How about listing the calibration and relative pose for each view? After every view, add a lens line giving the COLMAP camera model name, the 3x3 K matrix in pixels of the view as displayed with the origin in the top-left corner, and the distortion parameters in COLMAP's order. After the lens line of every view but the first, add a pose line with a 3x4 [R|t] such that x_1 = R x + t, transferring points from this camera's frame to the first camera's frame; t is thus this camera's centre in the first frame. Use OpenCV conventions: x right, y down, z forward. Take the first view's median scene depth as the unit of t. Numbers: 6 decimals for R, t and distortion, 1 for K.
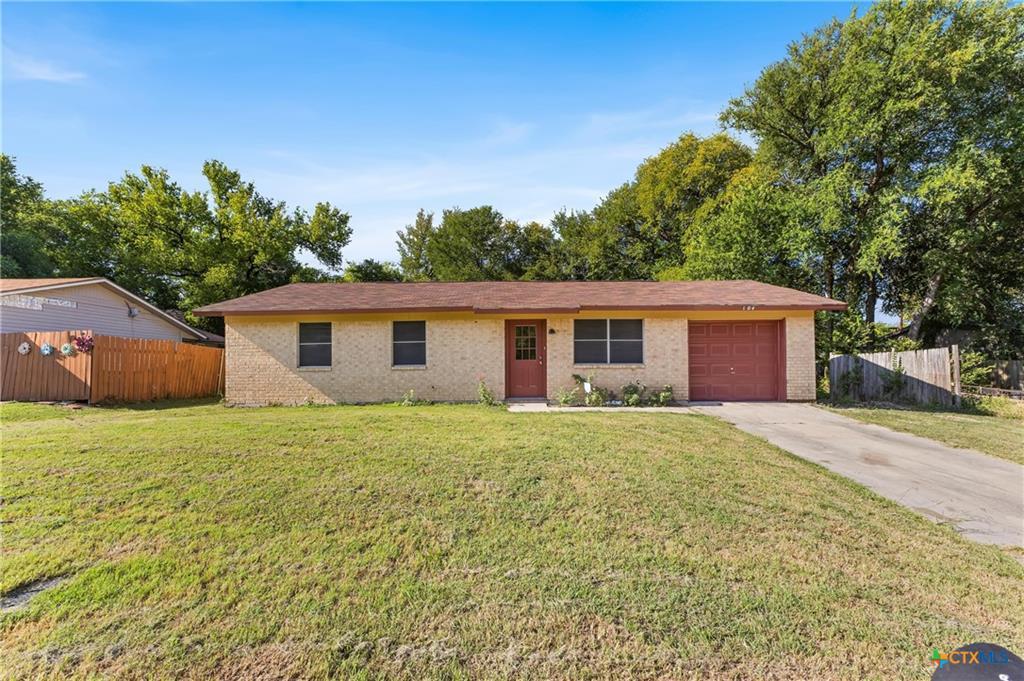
lens RADIAL K [[439.7, 0, 519.0], [0, 439.7, 357.9], [0, 0, 1]] dist [0.011270, -0.002661]
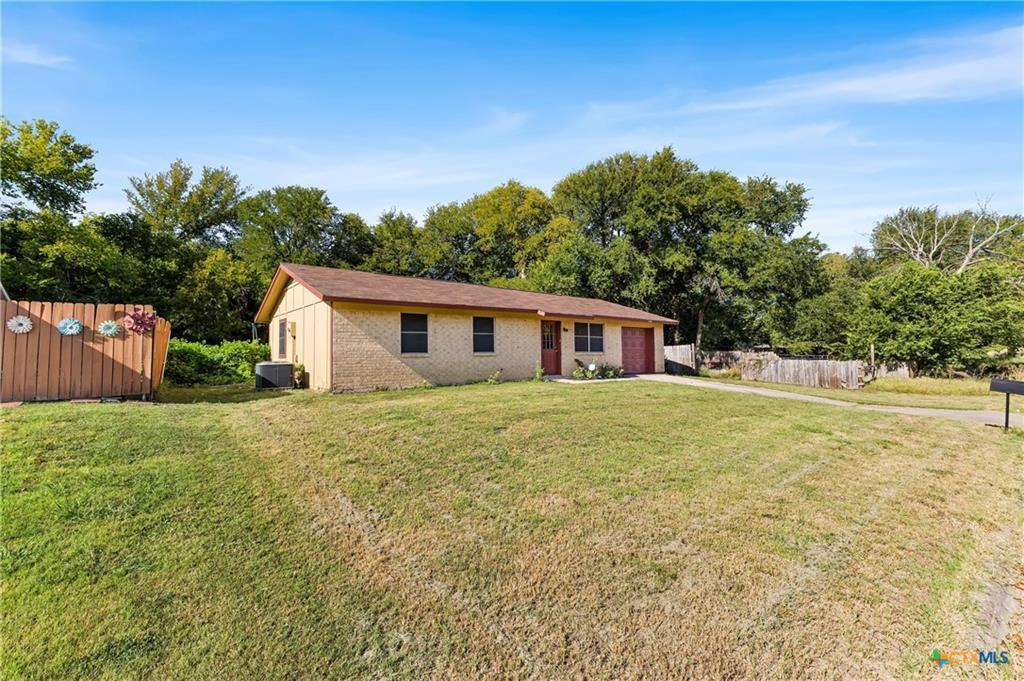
lens RADIAL K [[439.7, 0, 513.0], [0, 439.7, 335.1], [0, 0, 1]] dist [0.011270, -0.002661]
pose [[0.767121, 0.030018, 0.640800, -0.989361], [-0.010520, 0.999359, -0.034221, 0.009739], [-0.641417, 0.019510, 0.766945, -0.015321]]
